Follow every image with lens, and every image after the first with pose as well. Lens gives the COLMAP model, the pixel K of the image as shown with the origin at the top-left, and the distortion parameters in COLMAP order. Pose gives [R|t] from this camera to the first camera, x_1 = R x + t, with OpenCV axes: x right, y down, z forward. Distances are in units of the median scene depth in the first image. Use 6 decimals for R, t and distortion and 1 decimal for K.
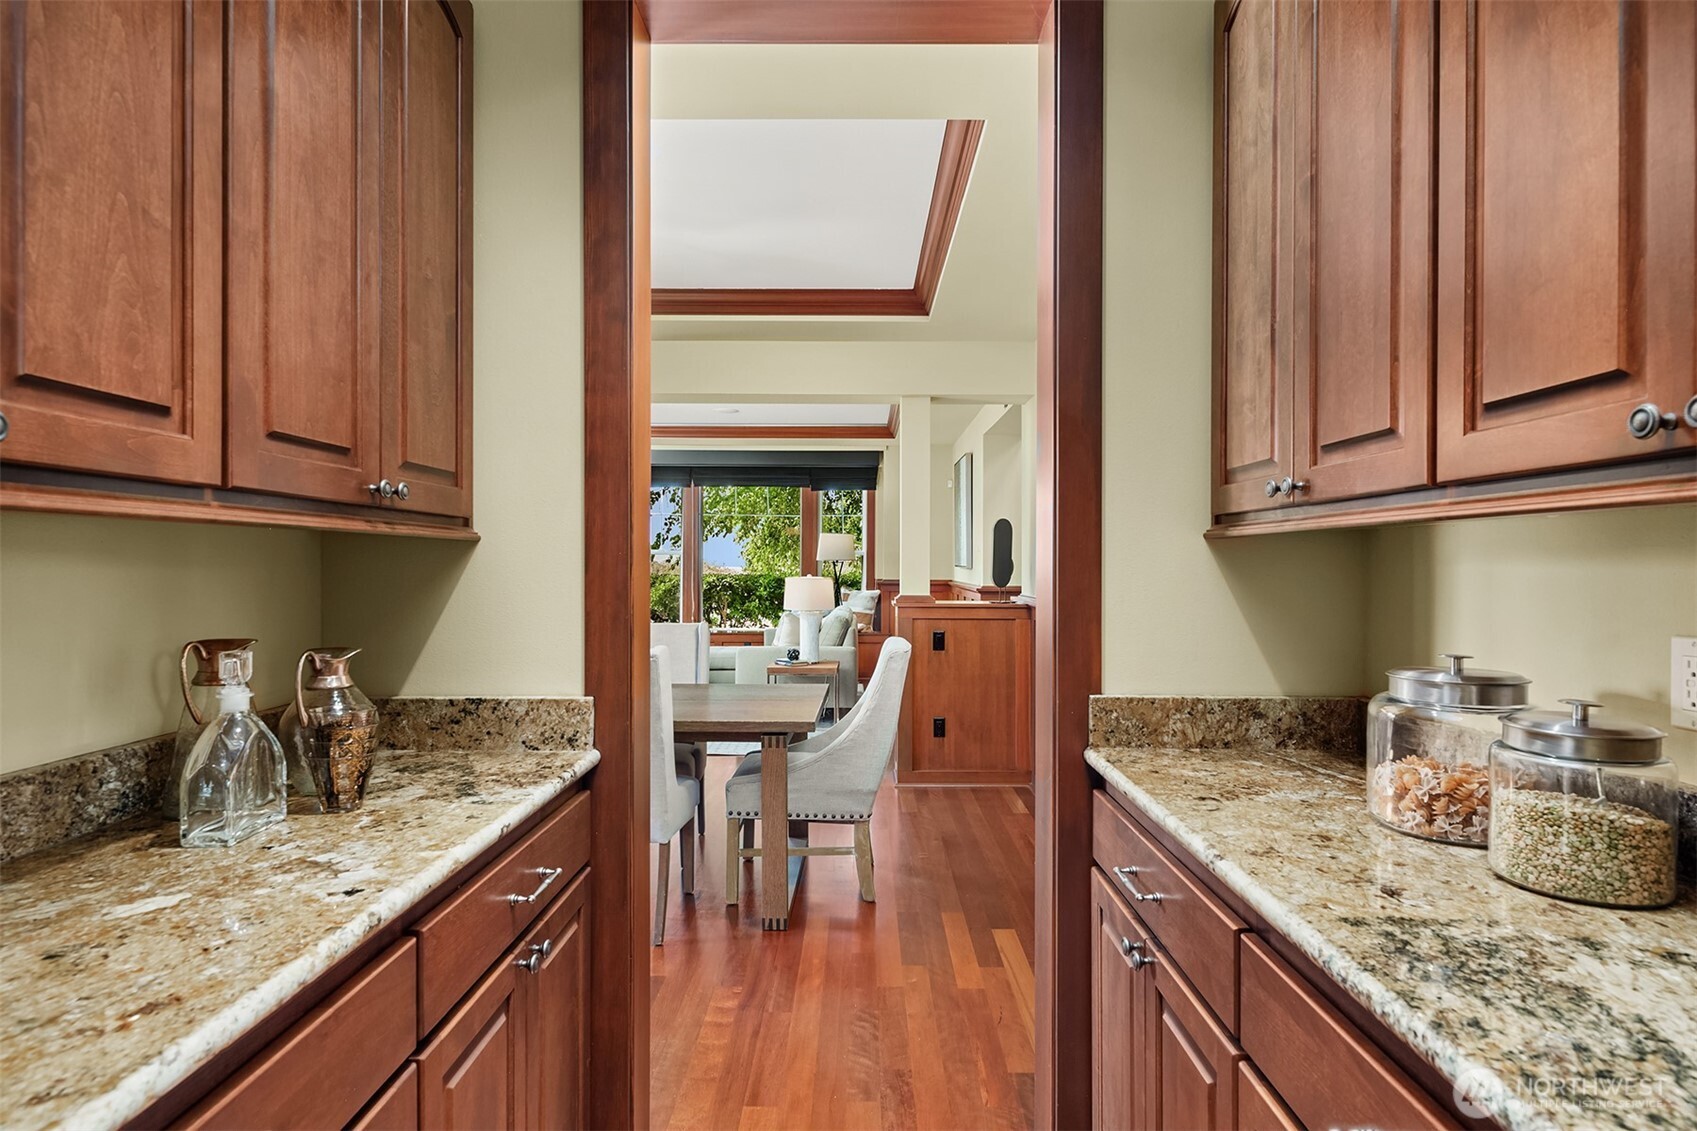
lens RADIAL K [[932.5, 0, 849.8], [0, 932.5, 565.9], [0, 0, 1]] dist [-0.005092, 0.000202]
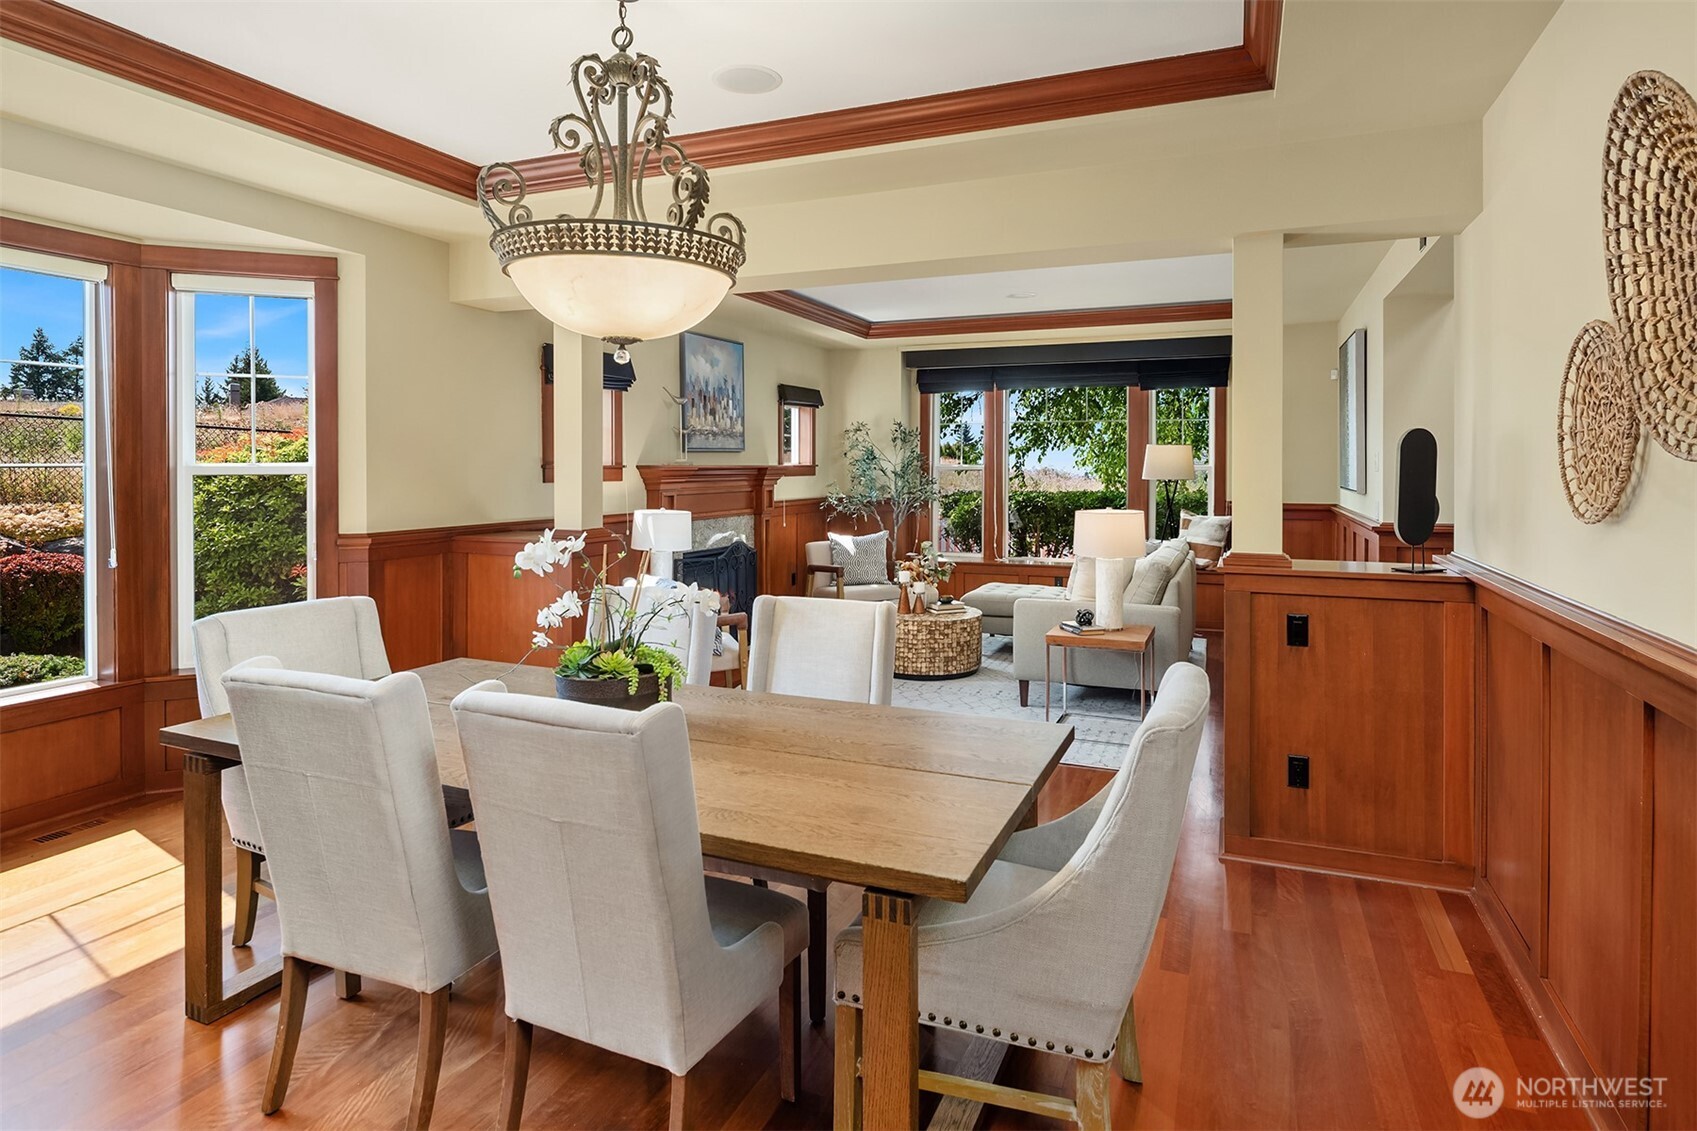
lens RADIAL K [[932.5, 0, 848.9], [0, 932.5, 477.0], [0, 0, 1]] dist [-0.005092, 0.000202]
pose [[0.927522, 0.002049, -0.373763, 0.049971], [0.000955, 0.999969, 0.007853, -0.025397], [0.373767, -0.007640, 0.927491, 0.321044]]
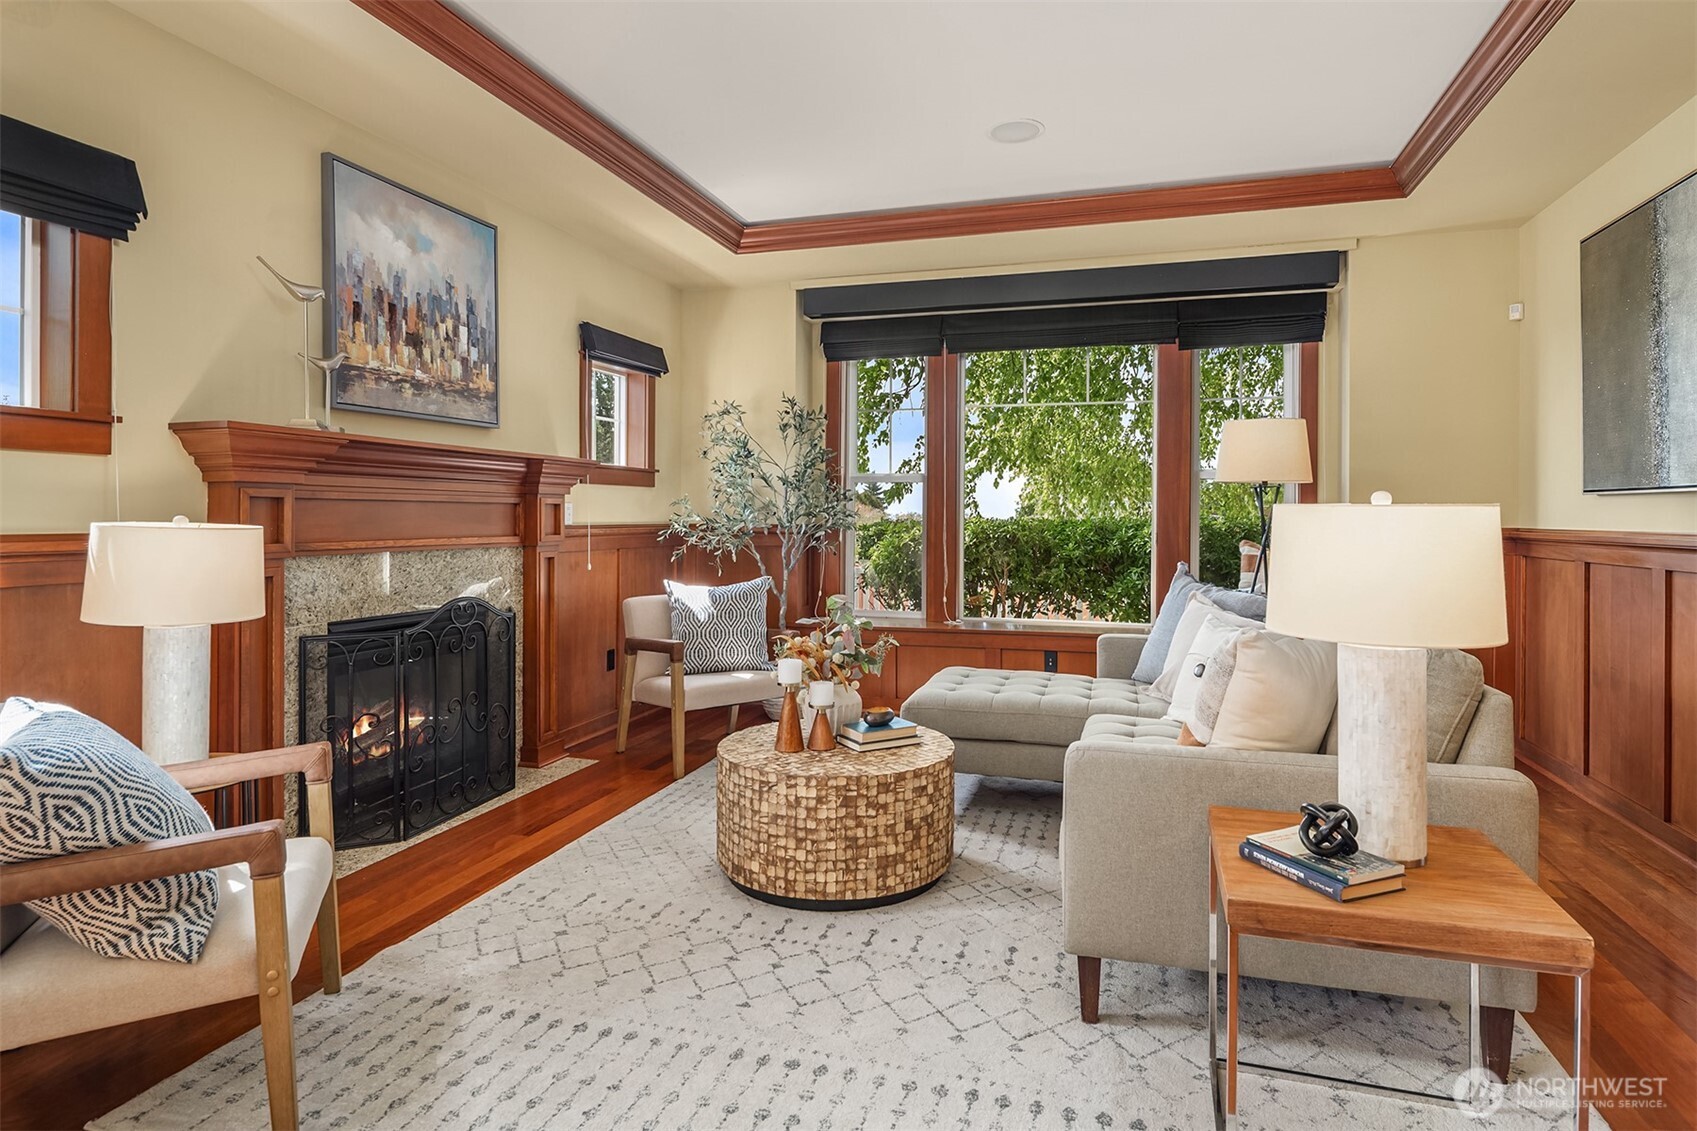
lens RADIAL K [[932.5, 0, 871.5], [0, 932.5, 518.1], [0, 0, 1]] dist [-0.005092, 0.000202]
pose [[0.966304, 0.001122, -0.257402, -0.142454], [-0.002049, 0.999992, -0.003333, 0.022410], [0.257397, 0.003748, 0.966299, 0.936100]]
